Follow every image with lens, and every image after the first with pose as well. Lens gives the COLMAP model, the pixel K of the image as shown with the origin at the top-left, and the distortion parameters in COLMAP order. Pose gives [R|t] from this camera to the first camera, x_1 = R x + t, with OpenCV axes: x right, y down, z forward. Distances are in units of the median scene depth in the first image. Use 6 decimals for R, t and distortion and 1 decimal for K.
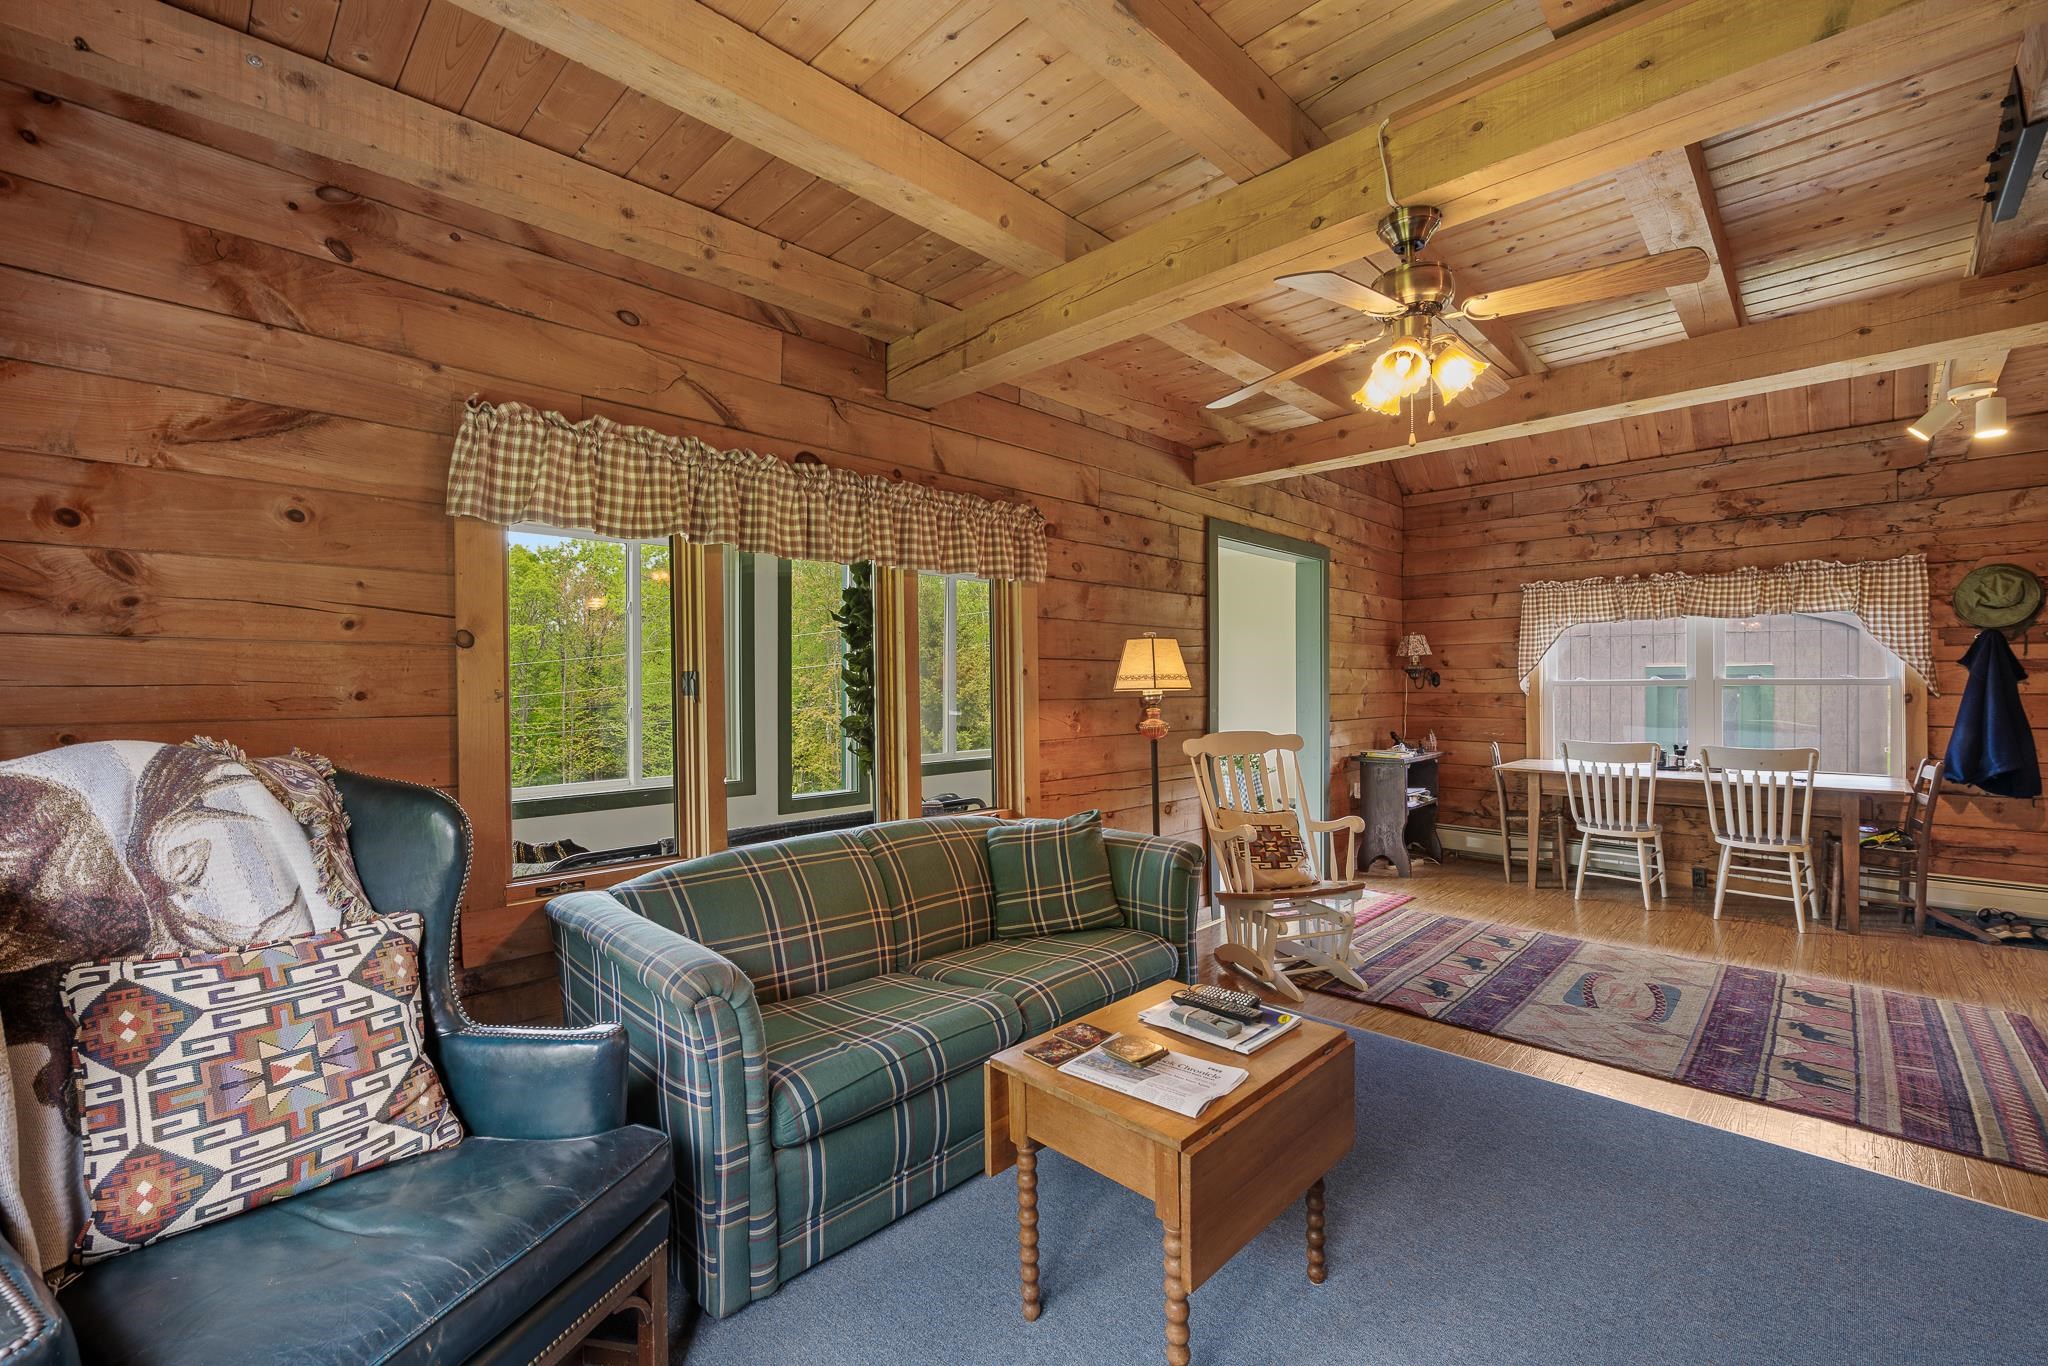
lens RADIAL K [[847.3, 0, 1024.0], [0, 847.3, 683.0], [0, 0, 1]] dist [-0.009265, 0.000035]
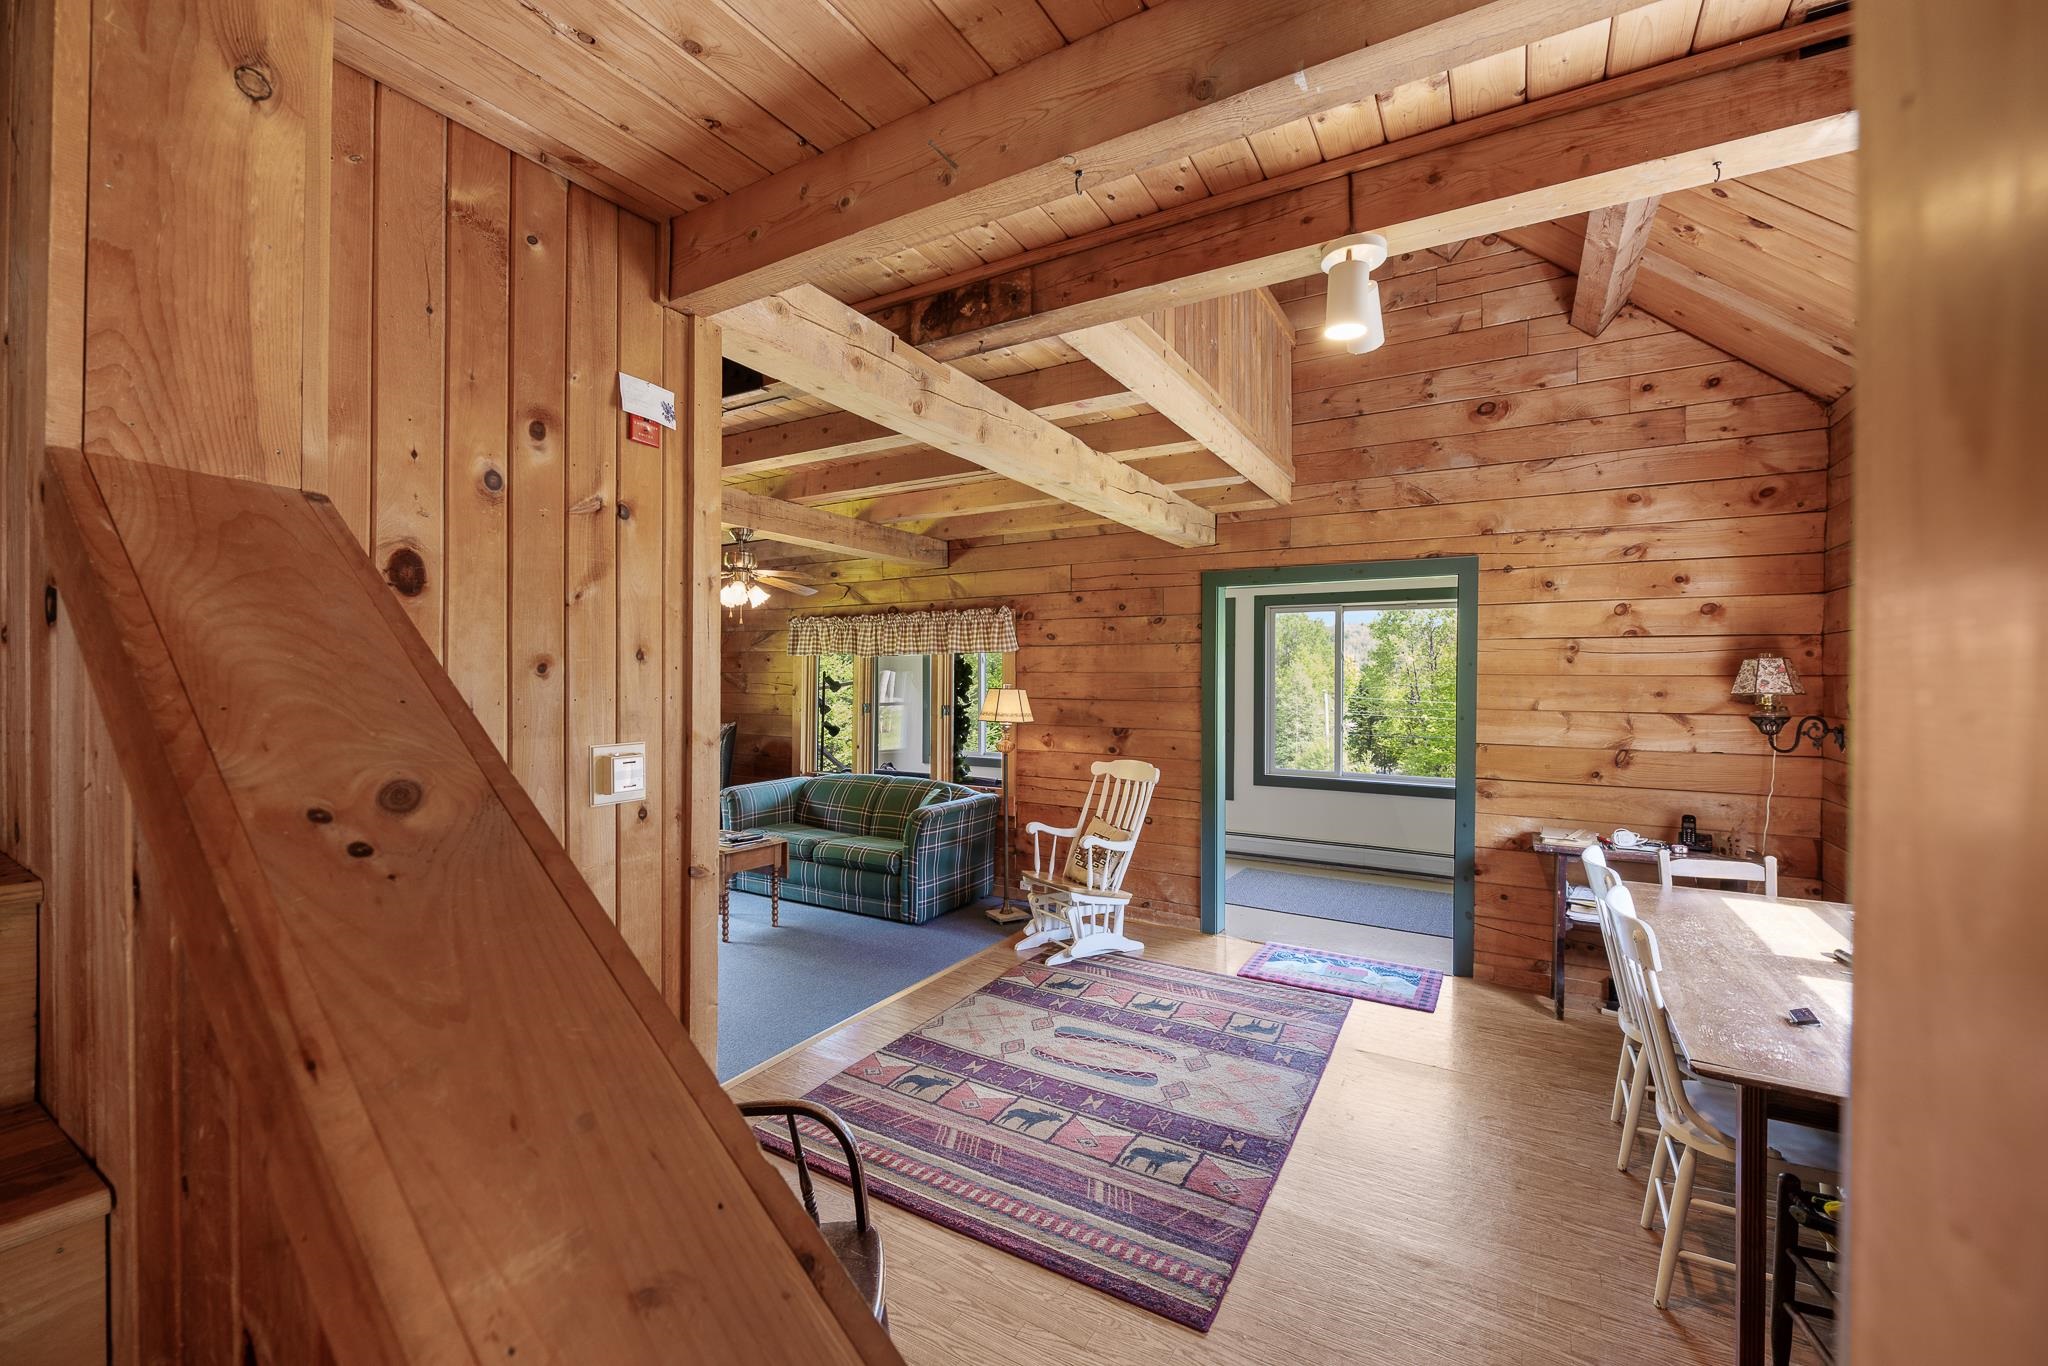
lens RADIAL K [[829.7, 0, 1022.6], [0, 829.7, 679.0], [0, 0, 1]] dist [-0.003915, -0.000057]
pose [[0.238526, 0.006450, -0.971115, 1.671951], [-0.004505, 0.999975, 0.005535, -0.079616], [0.971126, 0.003055, 0.238549, 0.687190]]
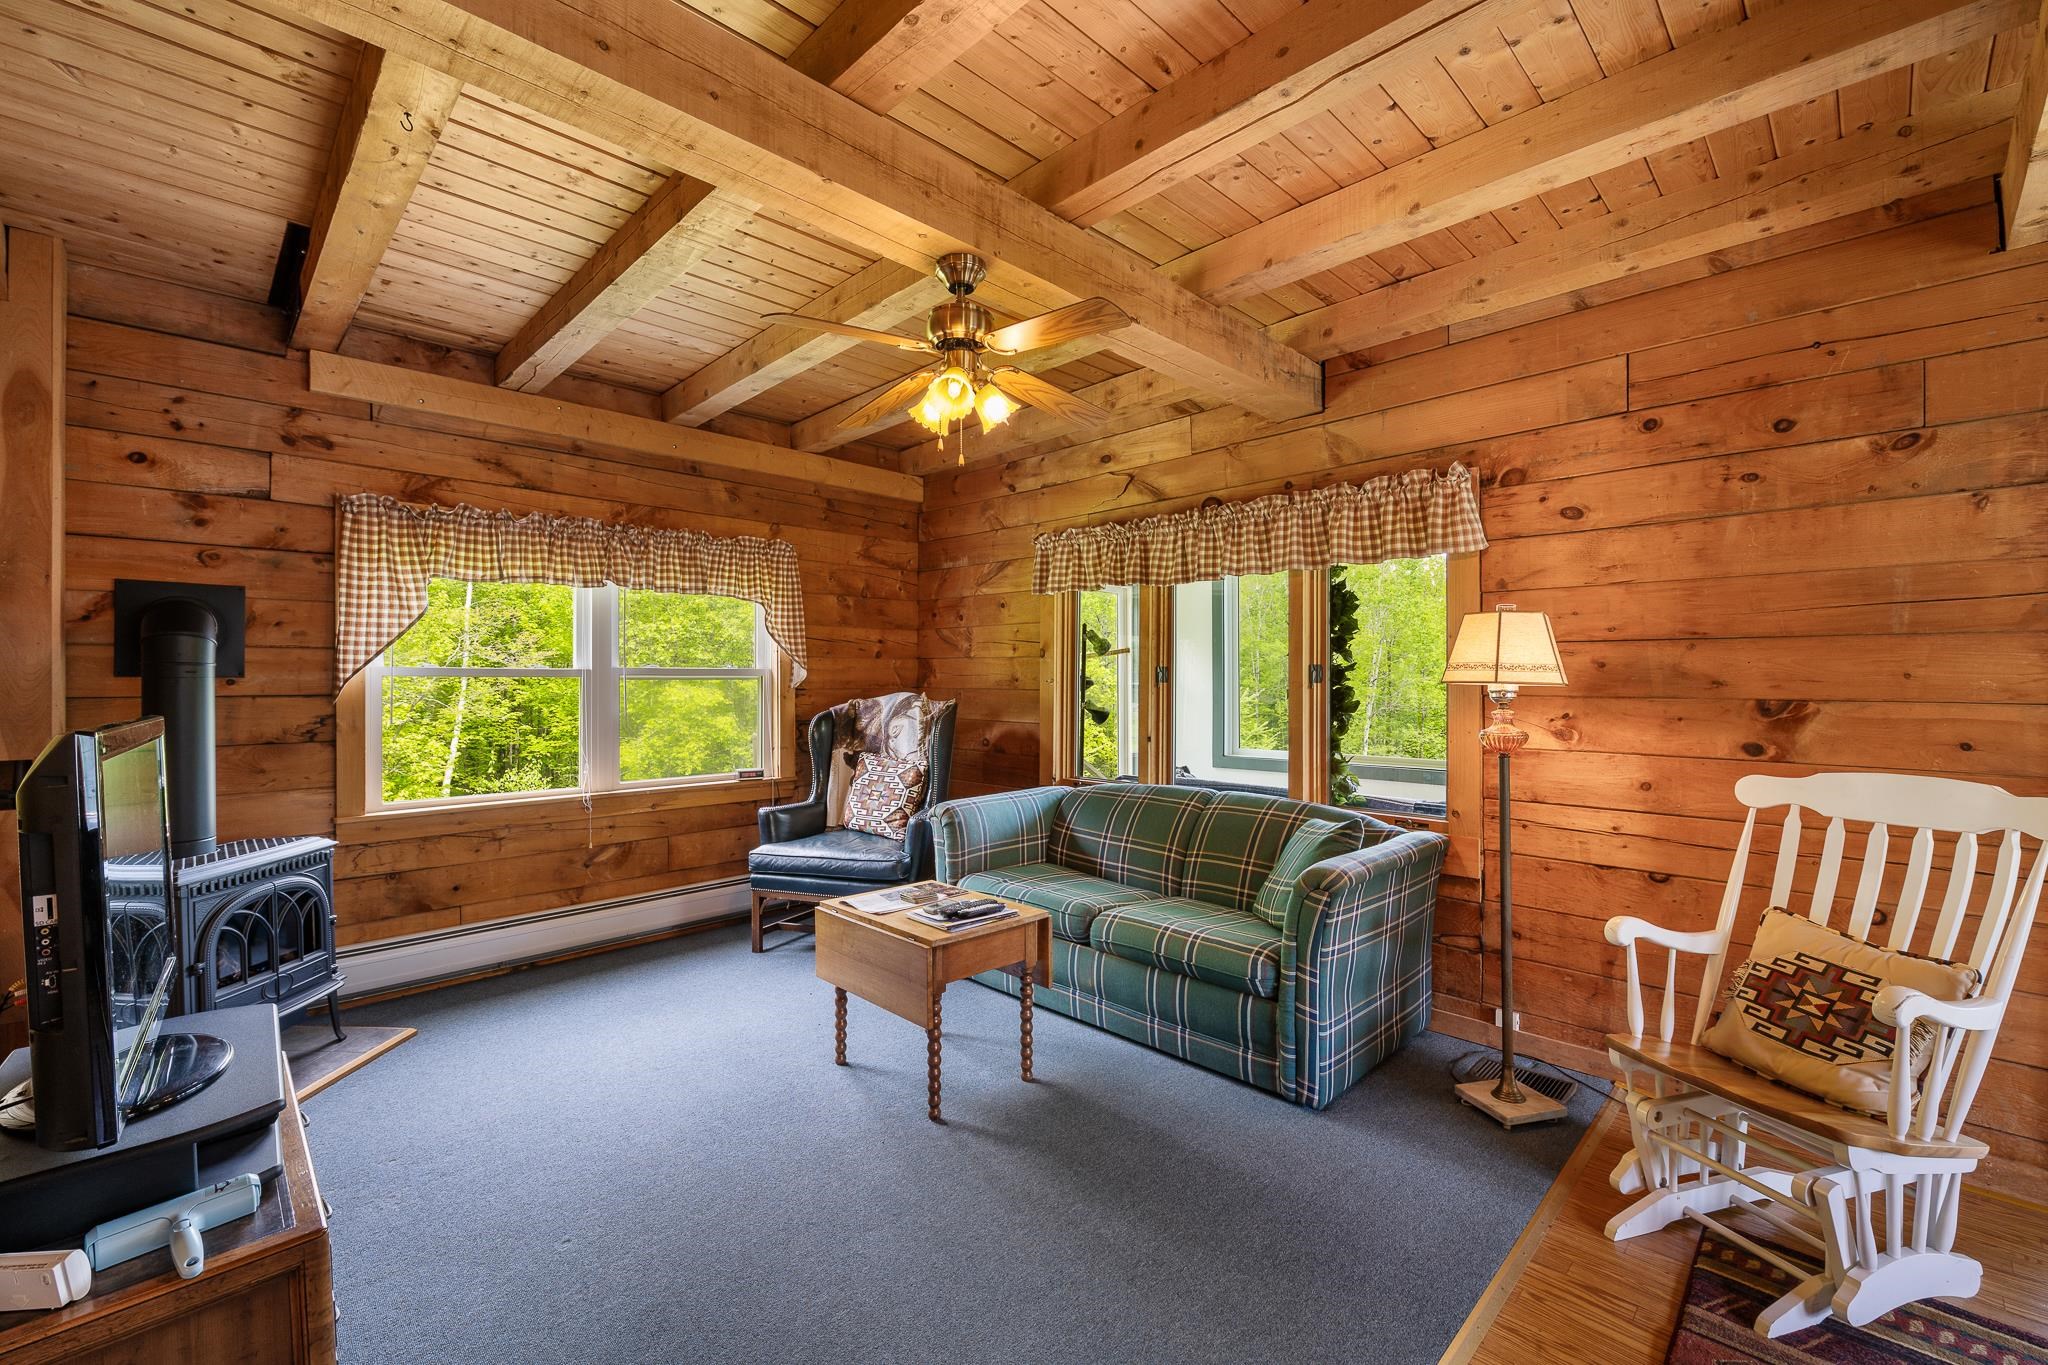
lens RADIAL K [[847.3, 0, 1024.0], [0, 847.3, 682.5], [0, 0, 1]] dist [-0.009265, 0.000035]
pose [[-0.015805, 0.010197, -0.999823, 0.896861], [0.001627, 0.999947, 0.010172, -0.001108], [0.999874, -0.001466, -0.015821, 0.621628]]
